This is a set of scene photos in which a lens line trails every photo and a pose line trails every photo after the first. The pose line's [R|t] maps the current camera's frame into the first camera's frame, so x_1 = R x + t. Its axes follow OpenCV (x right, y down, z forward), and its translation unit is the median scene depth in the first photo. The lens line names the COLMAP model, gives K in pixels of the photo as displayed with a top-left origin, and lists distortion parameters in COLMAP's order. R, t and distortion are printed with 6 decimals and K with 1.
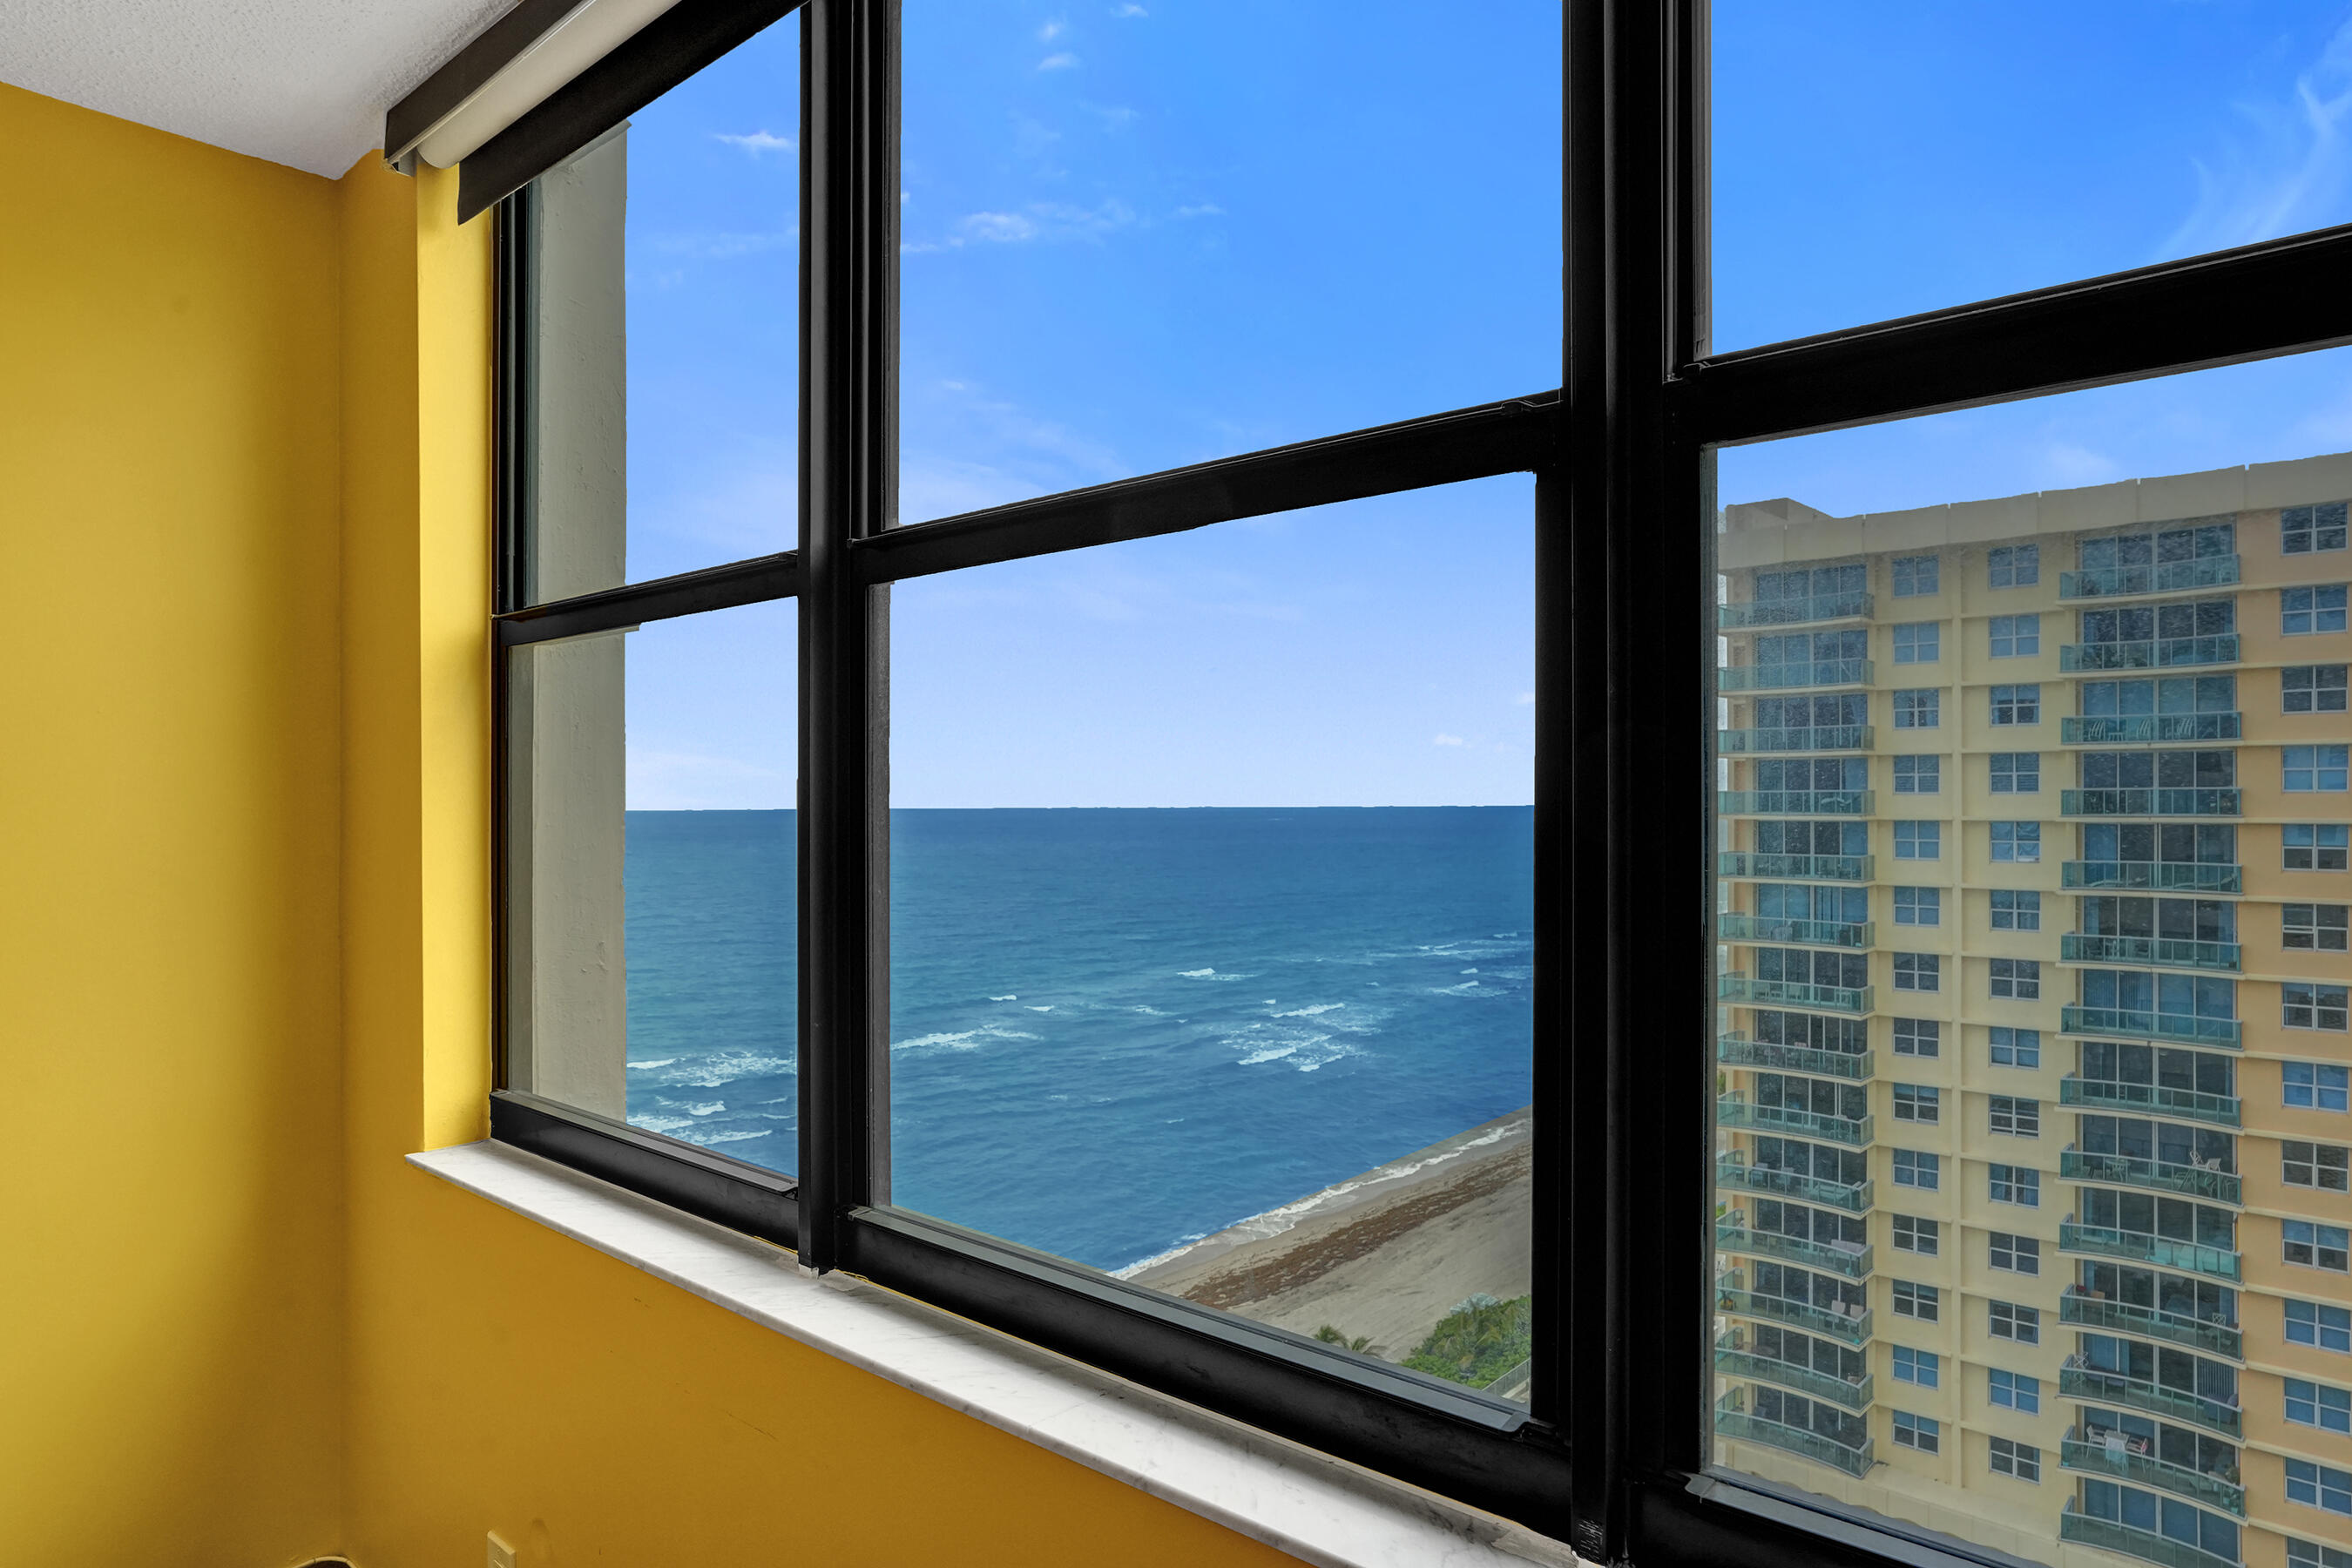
lens RADIAL K [[1407.0, 0, 1186.4], [0, 1407.0, 806.6], [0, 0, 1]] dist [-0.036384, 0.036998]
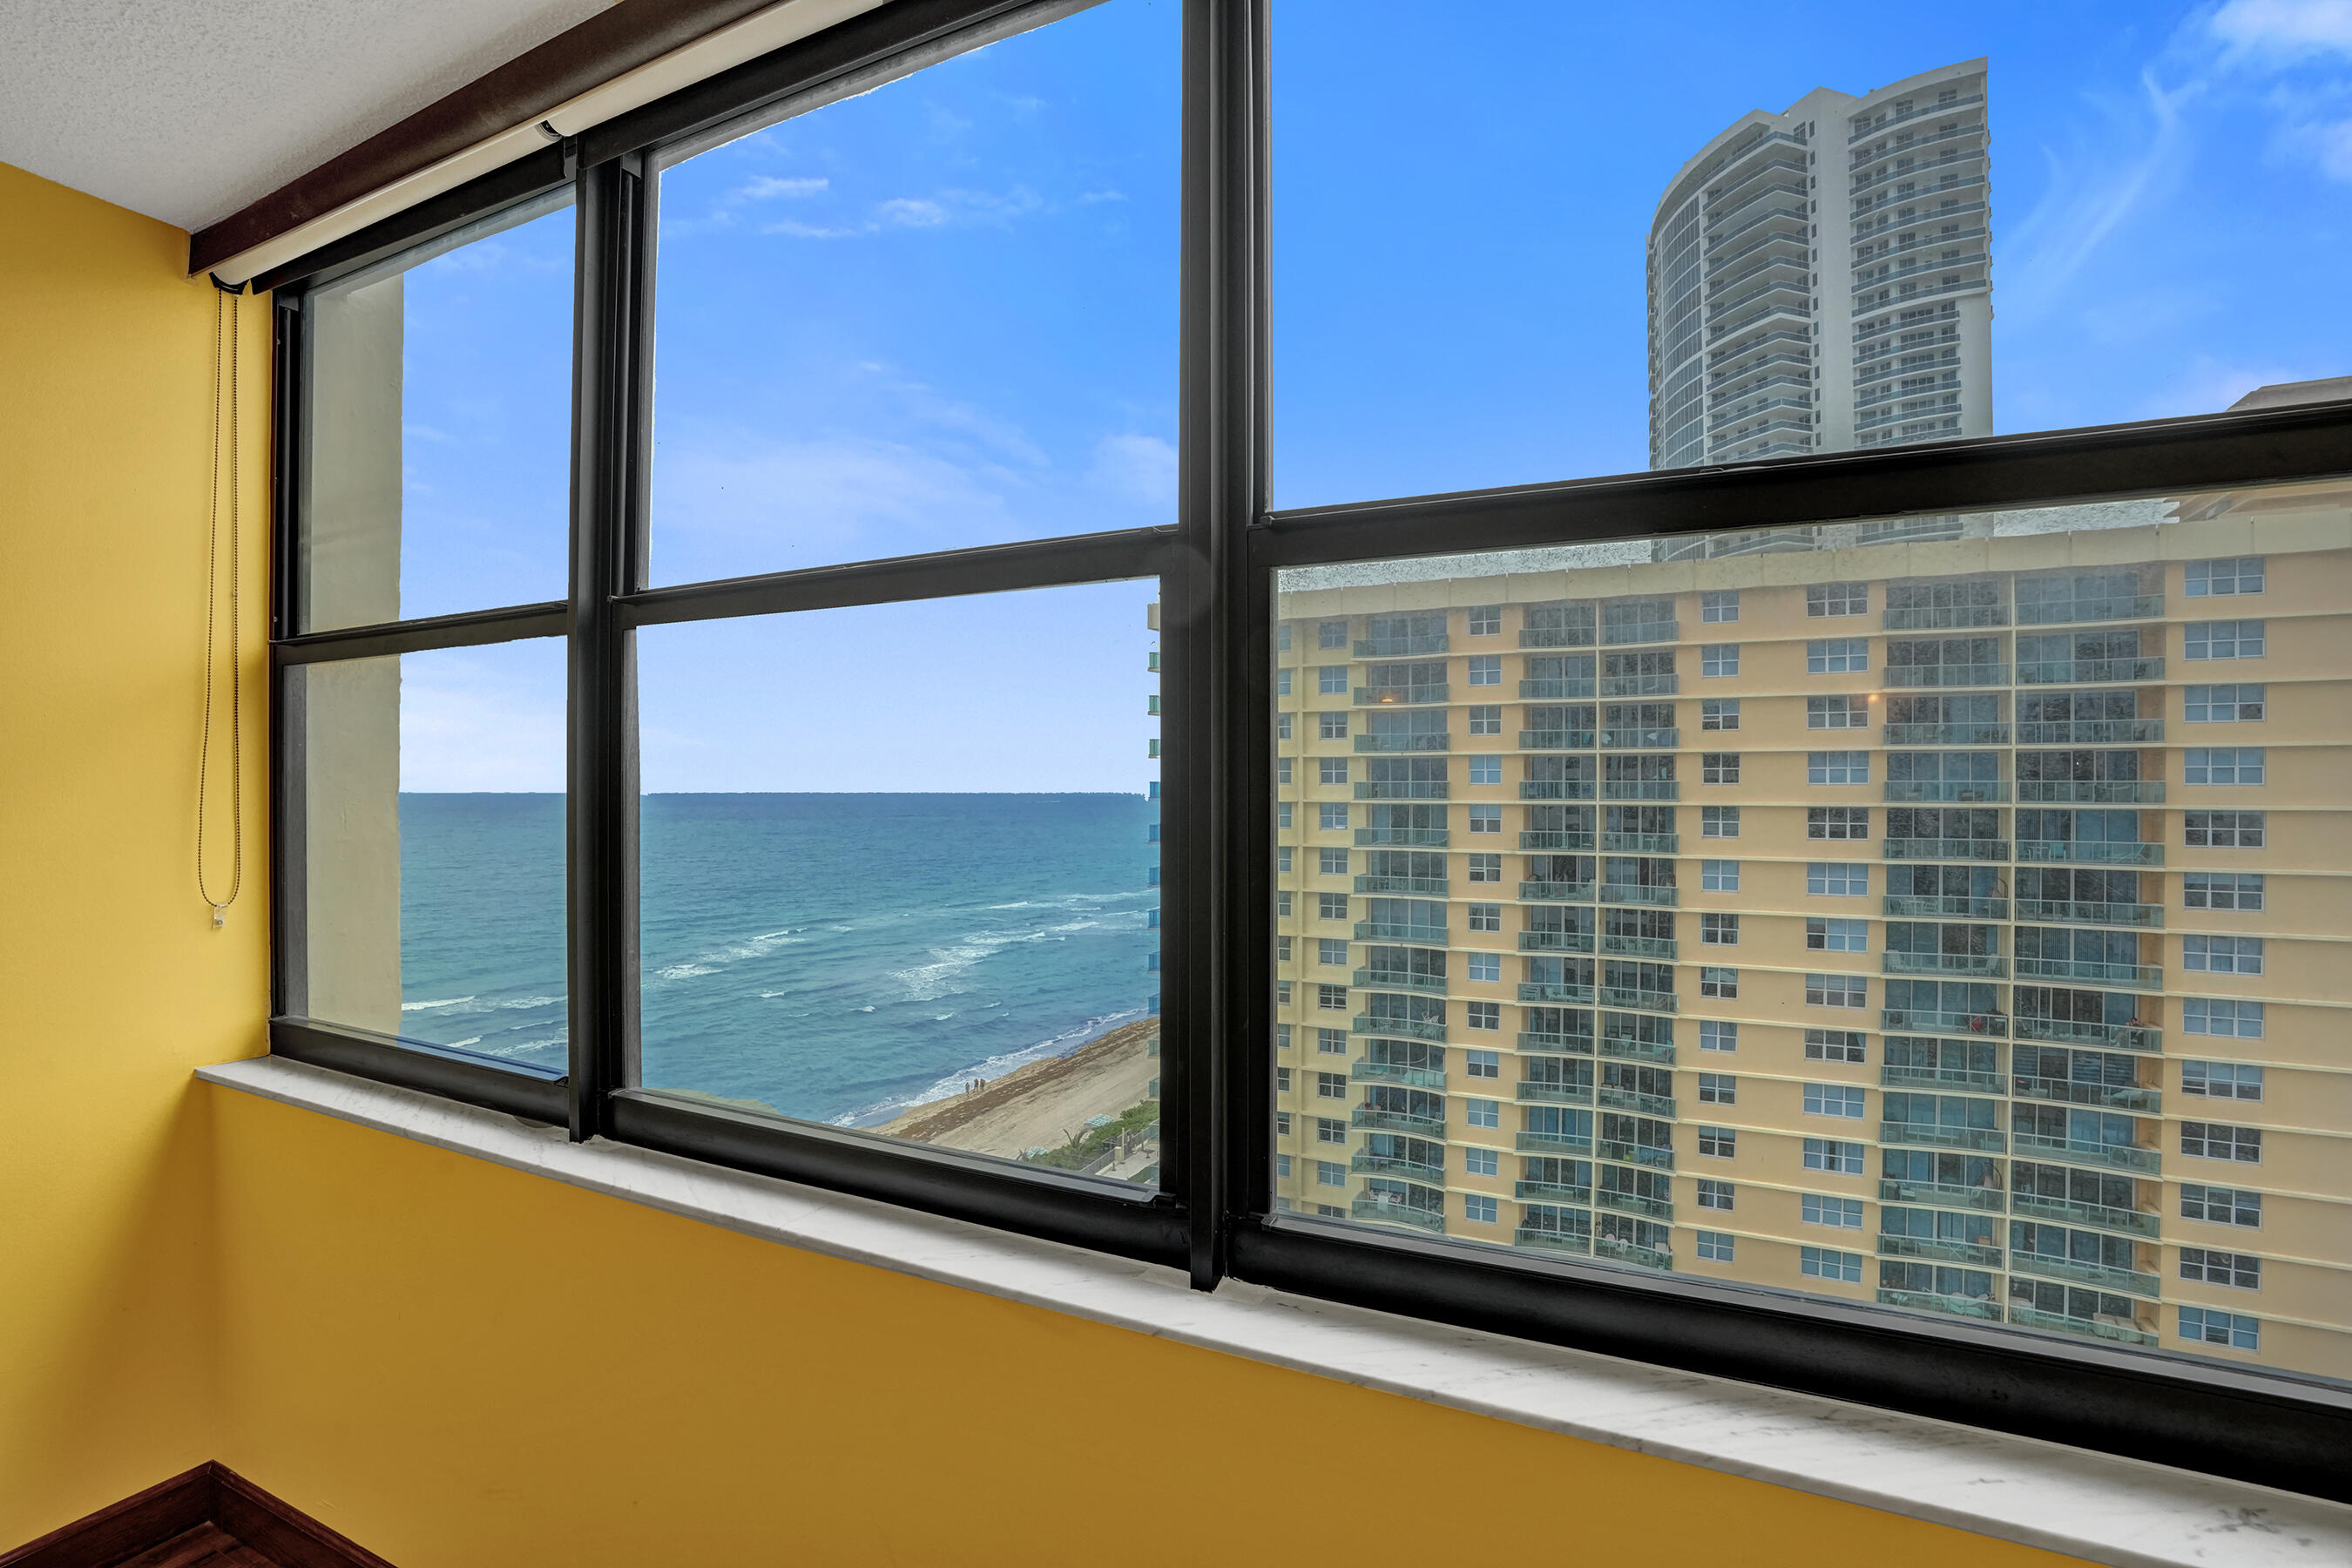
lens RADIAL K [[1092.3, 0, 1174.9], [0, 1092.3, 793.1], [0, 0, 1]] dist [-0.072031, 0.028798]
pose [[0.966794, 0.001038, 0.255553, 0.127131], [-0.001717, 0.999996, 0.002432, -0.002420], [-0.255549, -0.002790, 0.966792, -0.106680]]
